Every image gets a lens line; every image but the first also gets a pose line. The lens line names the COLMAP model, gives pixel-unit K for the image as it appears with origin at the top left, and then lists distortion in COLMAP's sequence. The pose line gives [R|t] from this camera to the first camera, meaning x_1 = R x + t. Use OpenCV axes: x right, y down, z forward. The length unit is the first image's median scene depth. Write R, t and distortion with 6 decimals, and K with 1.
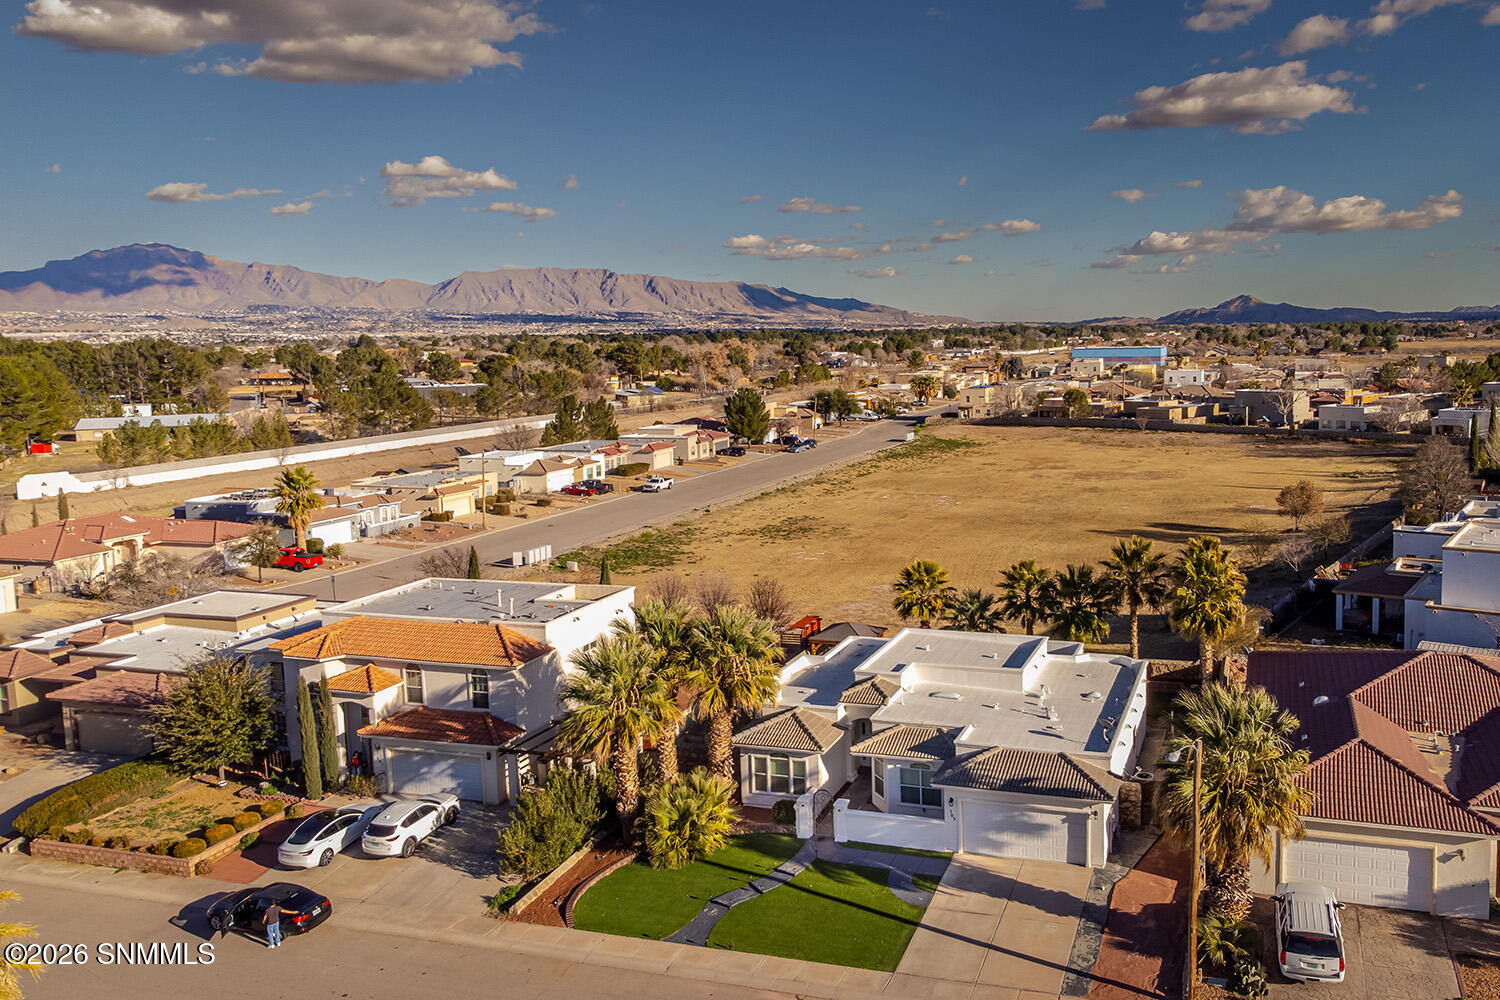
lens RADIAL K [[1172.3, 0, 898.7], [0, 1172.3, 443.4], [0, 0, 1]] dist [0.013993, -0.002621]
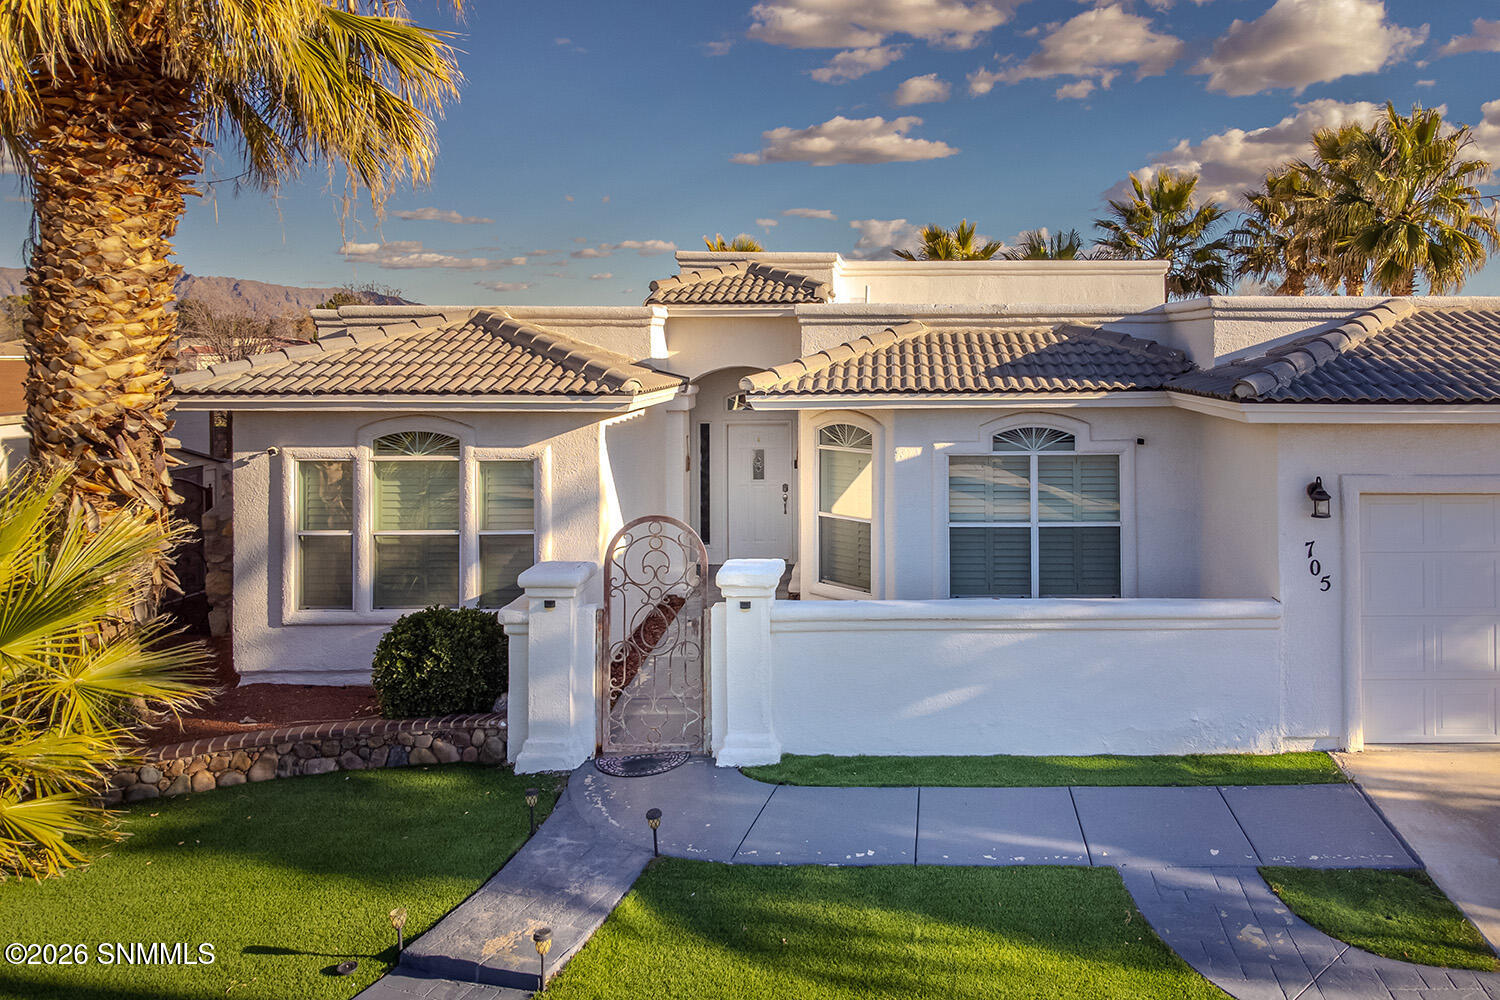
lens RADIAL K [[1144.1, 0, 905.9], [0, 1144.1, 335.6], [0, 0, 1]] dist [0.023456, -0.021996]
pose [[0.950074, 0.021599, 0.311276, -0.090636], [0.011518, 0.994494, -0.104162, 0.300490], [-0.311812, 0.102547, 0.944594, 0.835822]]
